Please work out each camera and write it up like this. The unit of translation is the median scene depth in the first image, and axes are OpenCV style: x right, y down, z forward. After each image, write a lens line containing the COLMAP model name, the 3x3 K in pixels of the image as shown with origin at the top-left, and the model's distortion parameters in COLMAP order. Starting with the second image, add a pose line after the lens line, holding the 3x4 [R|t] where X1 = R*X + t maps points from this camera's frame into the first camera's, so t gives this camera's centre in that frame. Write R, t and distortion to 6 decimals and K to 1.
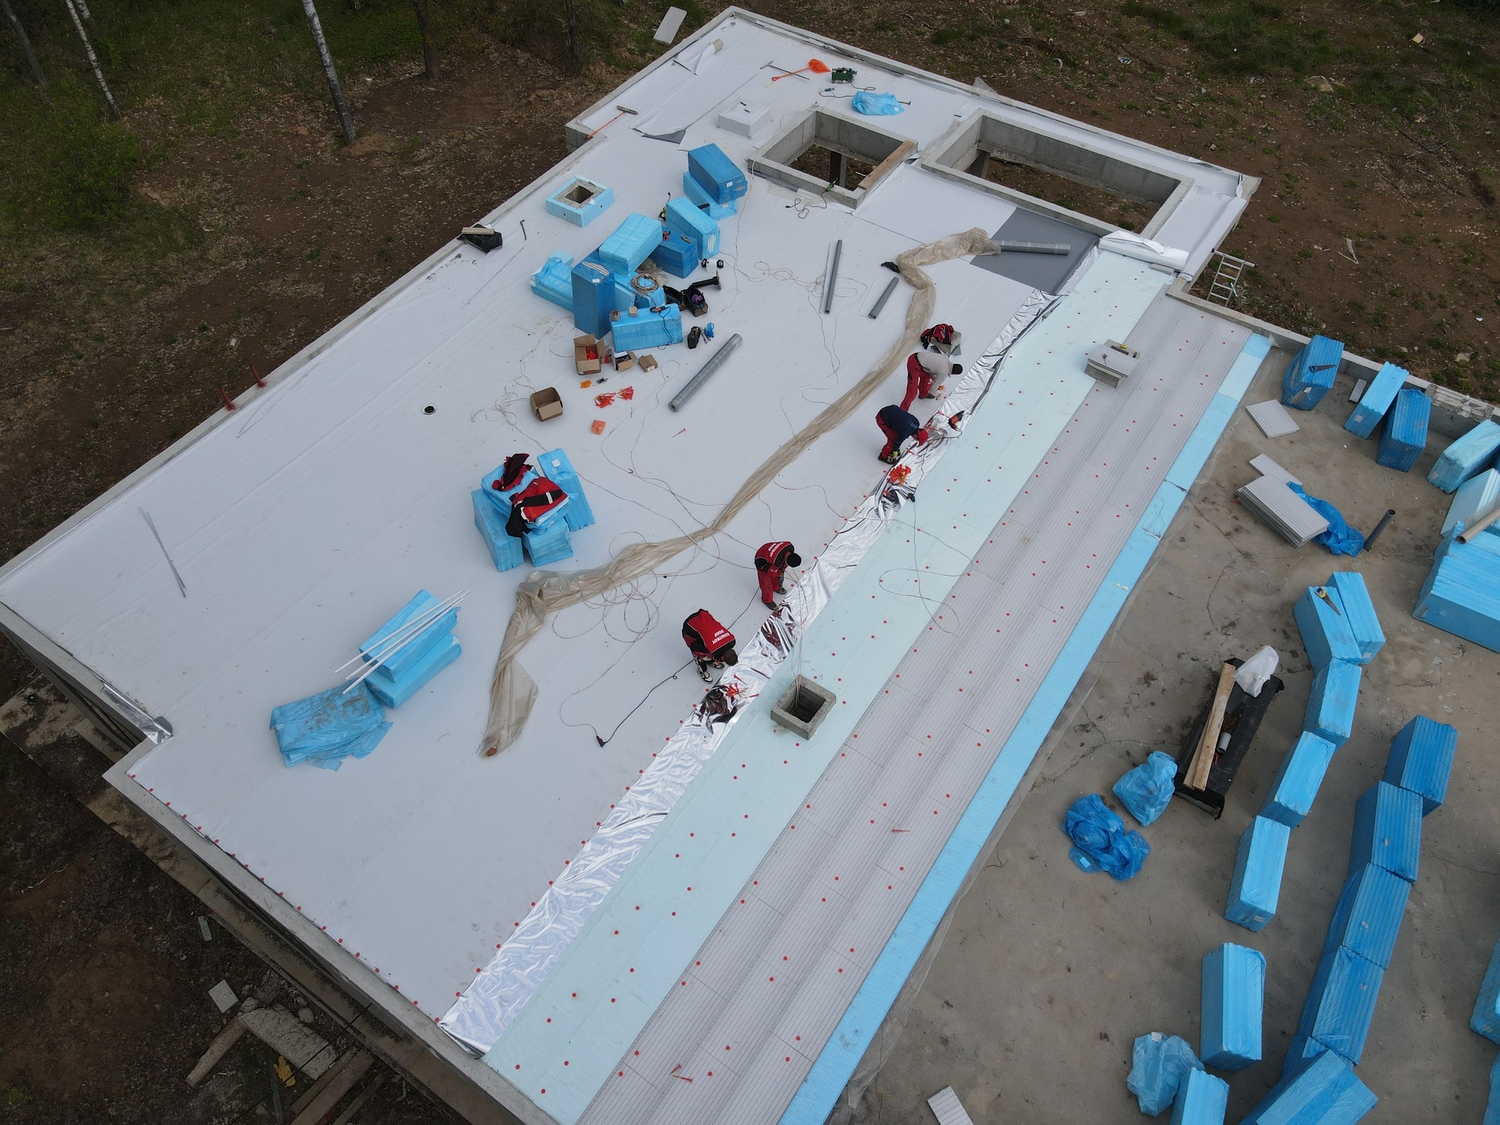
lens RADIAL K [[1090.3, 0, 750.0], [0, 1090.3, 562.5], [0, 0, 1]] dist [0.032766, -0.008490]
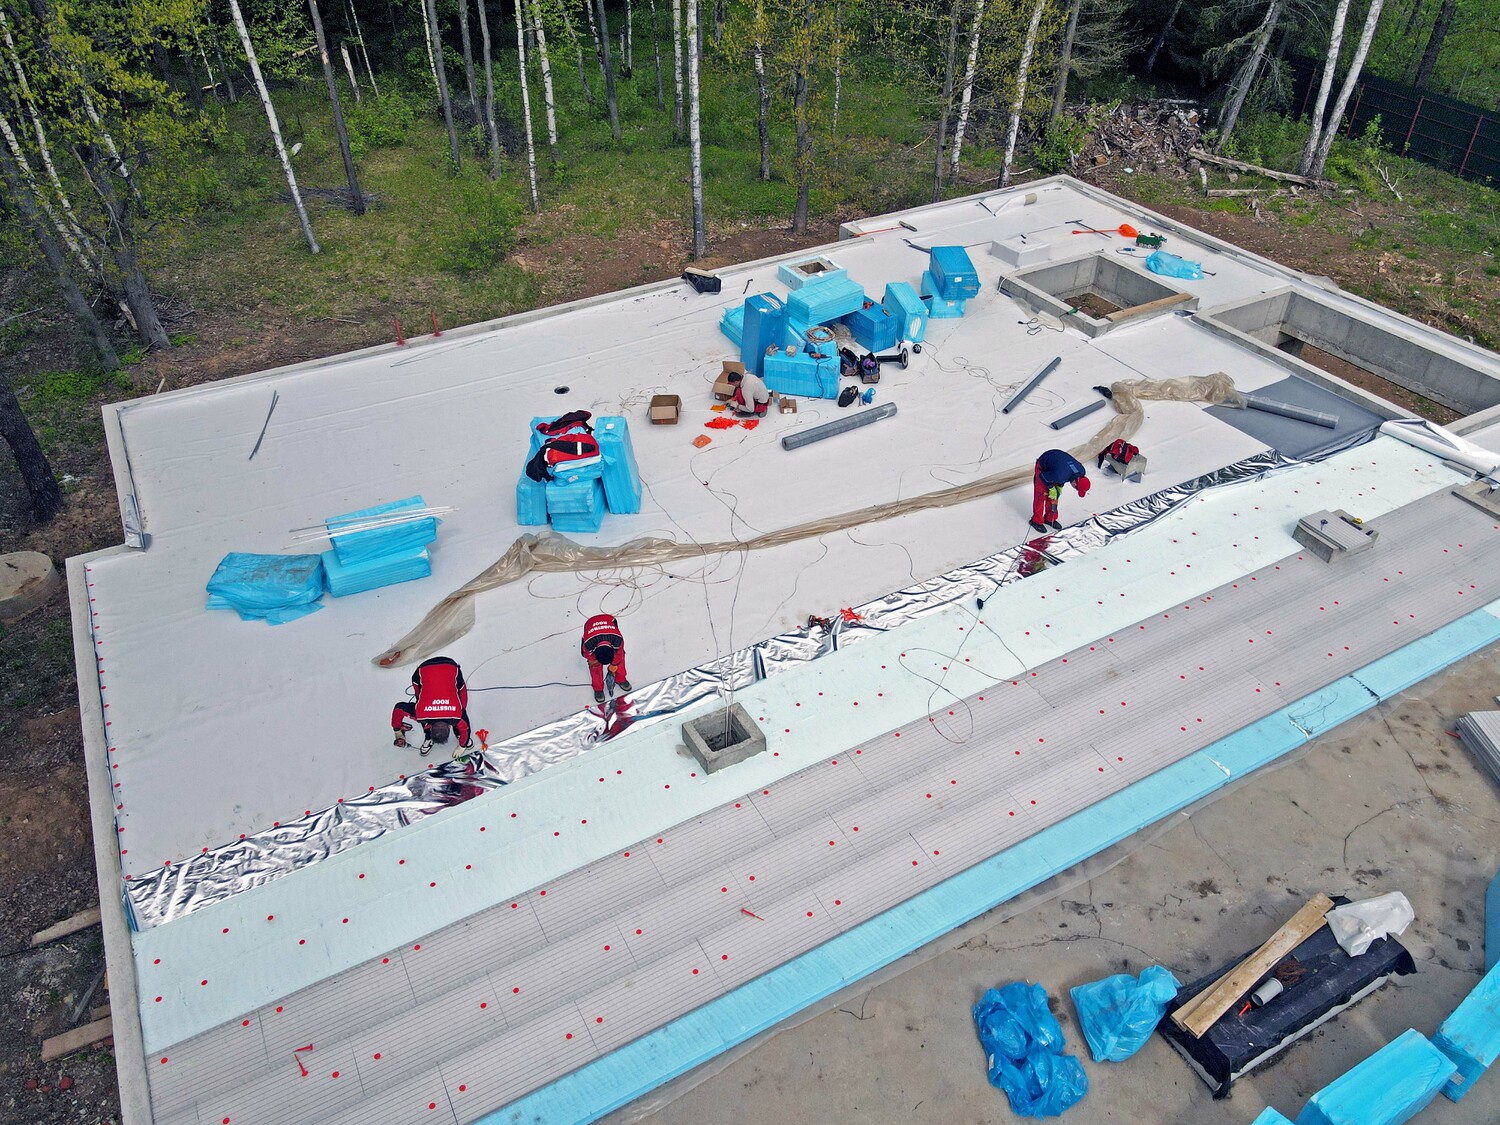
lens RADIAL K [[1090.3, 0, 750.0], [0, 1090.3, 562.5], [0, 0, 1]] dist [0.032766, -0.008490]
pose [[0.893318, 0.274207, -0.356081, 0.228130], [-0.355937, 0.915397, -0.188037, 0.115398], [0.274394, 0.294719, 0.915341, 0.180213]]
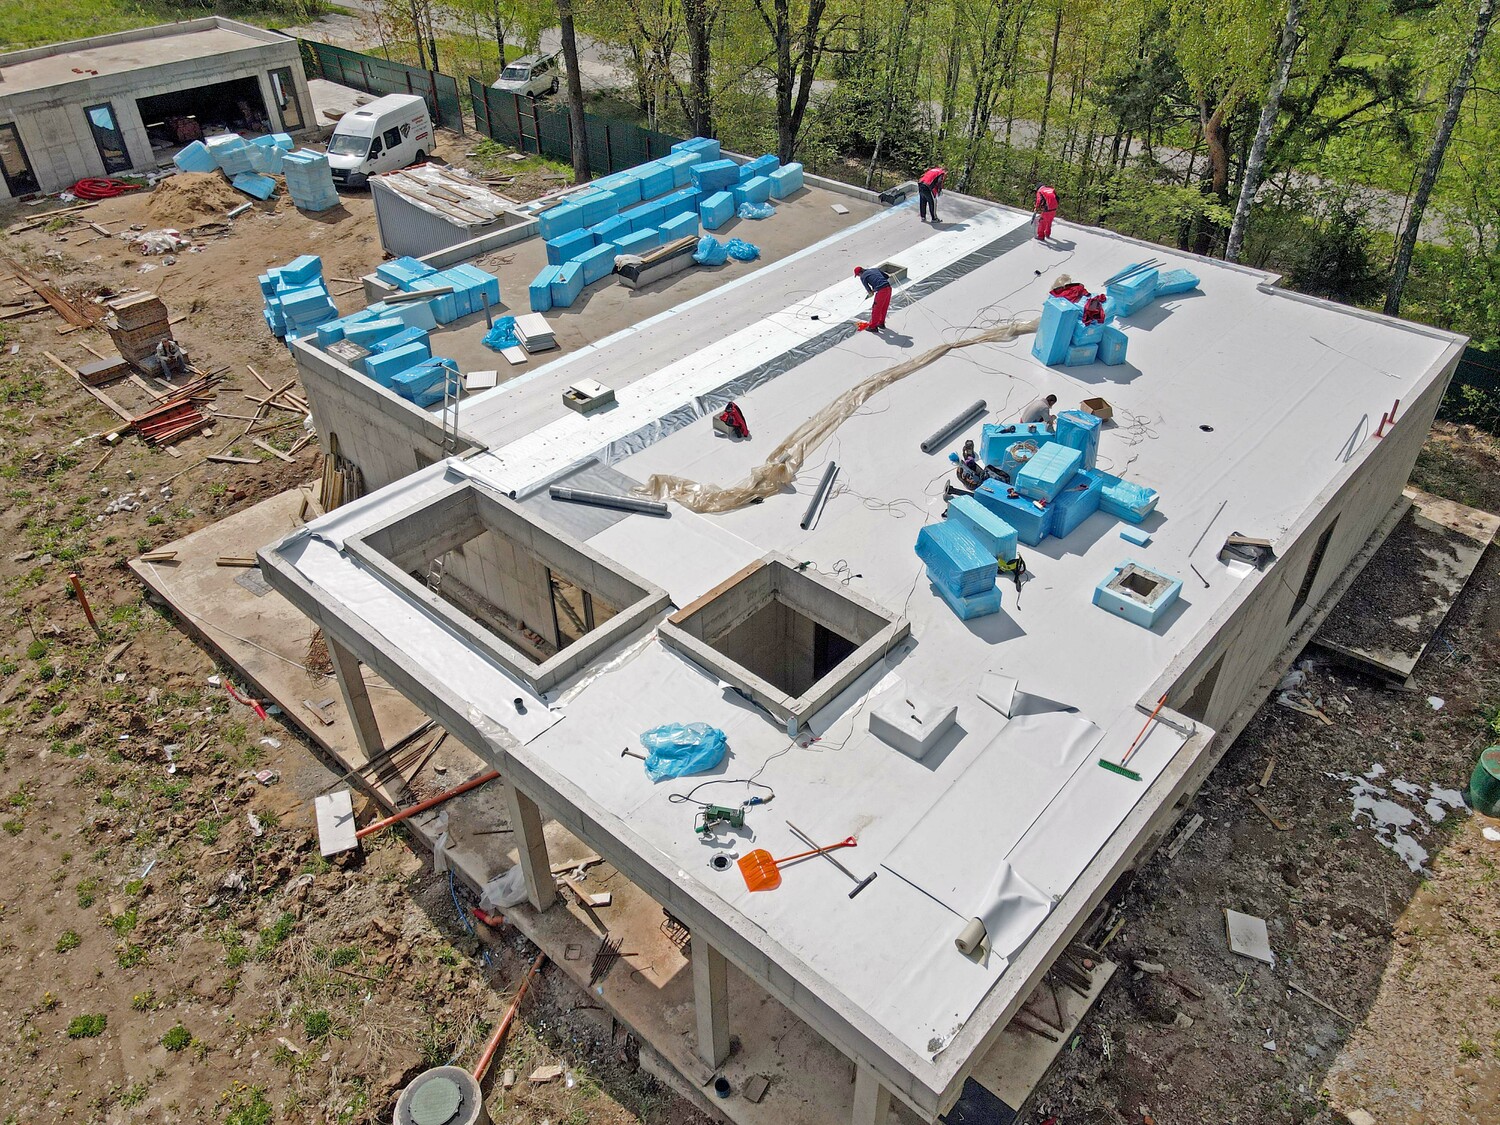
lens RADIAL K [[1090.3, 0, 750.0], [0, 1090.3, 562.5], [0, 0, 1]] dist [0.032766, -0.008490]
pose [[-0.990467, -0.070000, 0.118635, 0.020768], [0.118446, 0.006858, 0.992937, -1.178756], [-0.070319, 0.997523, 0.001499, 1.067940]]
